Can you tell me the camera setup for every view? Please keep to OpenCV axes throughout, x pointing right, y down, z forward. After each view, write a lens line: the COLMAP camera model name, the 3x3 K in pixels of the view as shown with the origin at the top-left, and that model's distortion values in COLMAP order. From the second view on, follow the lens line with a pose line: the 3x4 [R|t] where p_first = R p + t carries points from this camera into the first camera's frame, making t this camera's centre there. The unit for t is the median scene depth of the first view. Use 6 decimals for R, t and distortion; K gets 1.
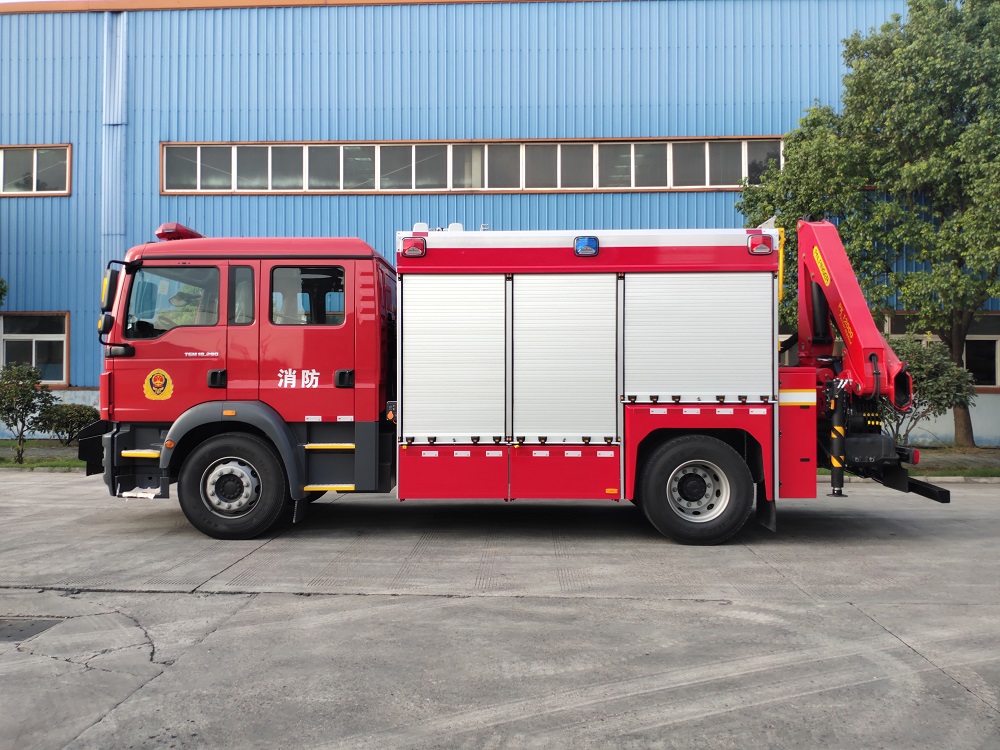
lens RADIAL K [[791.9, 0, 500.0], [0, 791.9, 375.0], [0, 0, 1]] dist [0.058392, -0.115139]
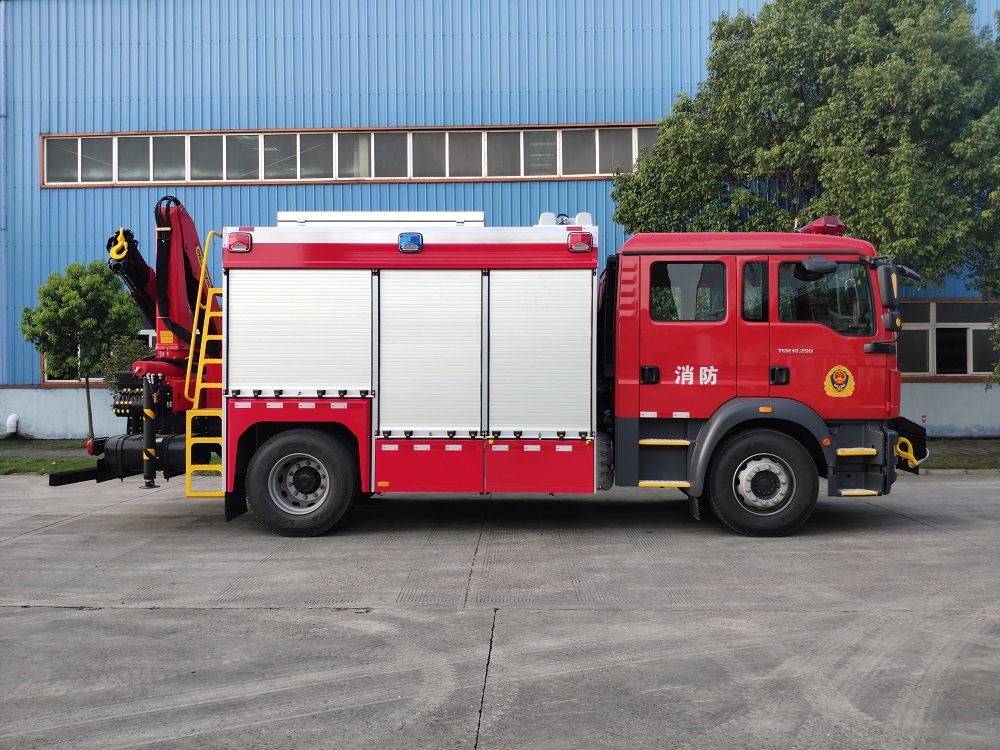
lens RADIAL K [[796.5, 0, 500.0], [0, 796.5, 375.0], [0, 0, 1]] dist [0.046403, -0.104452]
pose [[0.999892, -0.010219, 0.010521, 0.127664], [0.010113, 0.999898, 0.010063, -0.000933], [-0.010623, -0.009956, 0.999894, 0.014354]]
